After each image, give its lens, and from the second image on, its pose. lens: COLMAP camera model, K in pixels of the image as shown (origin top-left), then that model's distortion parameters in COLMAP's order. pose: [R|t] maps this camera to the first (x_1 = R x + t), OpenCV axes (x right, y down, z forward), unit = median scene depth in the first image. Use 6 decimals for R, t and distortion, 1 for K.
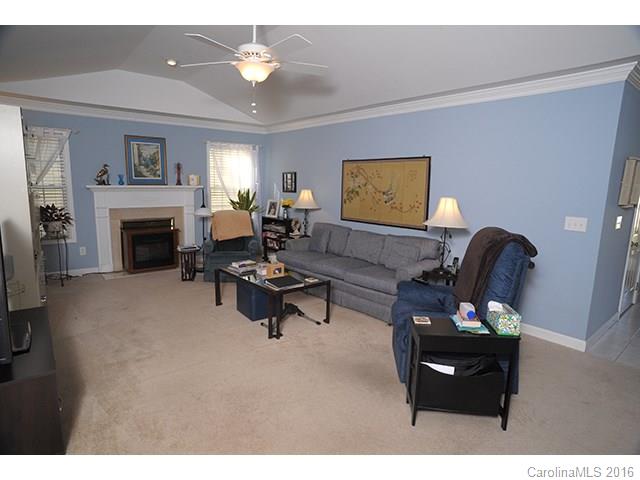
lens RADIAL K [[367.9, 0, 319.7], [0, 367.9, 240.6], [0, 0, 1]] dist [0.010293, 0.003932]
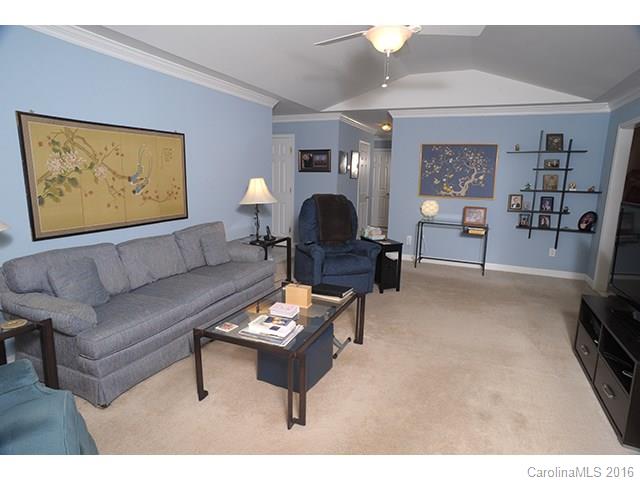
lens RADIAL K [[367.9, 0, 320.8], [0, 367.9, 241.3], [0, 0, 1]] dist [0.010293, 0.003932]
pose [[-0.419324, -0.200315, 0.885461, -0.592407], [0.119412, 0.954708, 0.272530, -0.161998], [-0.899949, 0.220013, -0.376412, 0.962526]]
